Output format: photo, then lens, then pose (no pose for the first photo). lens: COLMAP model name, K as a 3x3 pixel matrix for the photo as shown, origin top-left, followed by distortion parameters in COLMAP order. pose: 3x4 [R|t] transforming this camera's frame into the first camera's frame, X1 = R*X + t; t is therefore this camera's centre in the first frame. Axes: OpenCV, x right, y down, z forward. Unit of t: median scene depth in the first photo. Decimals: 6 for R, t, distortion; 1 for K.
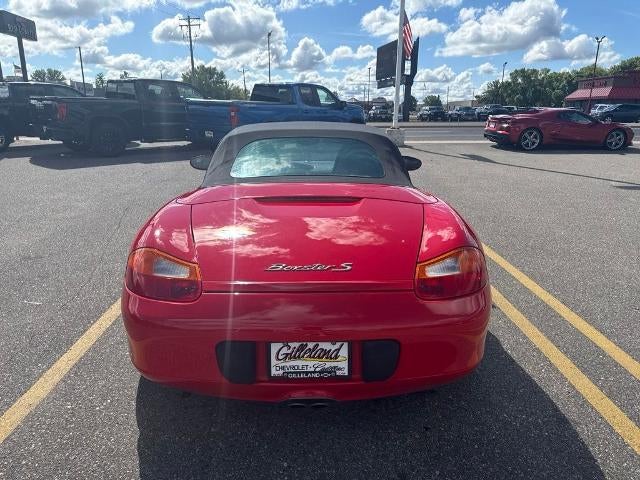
lens RADIAL K [[452.2, 0, 322.7], [0, 452.2, 238.0], [0, 0, 1]] dist [0.014491, -0.023154]
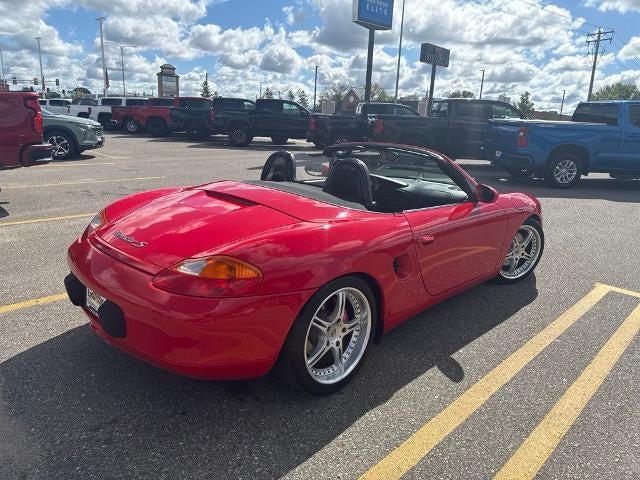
lens RADIAL K [[452.2, 0, 323.3], [0, 452.2, 241.8], [0, 0, 1]] dist [0.014491, -0.023154]
pose [[0.684598, 0.209047, -0.698301, 0.298005], [-0.231928, 0.970677, 0.063210, -0.032709], [0.691039, 0.118682, 0.713007, 0.107077]]
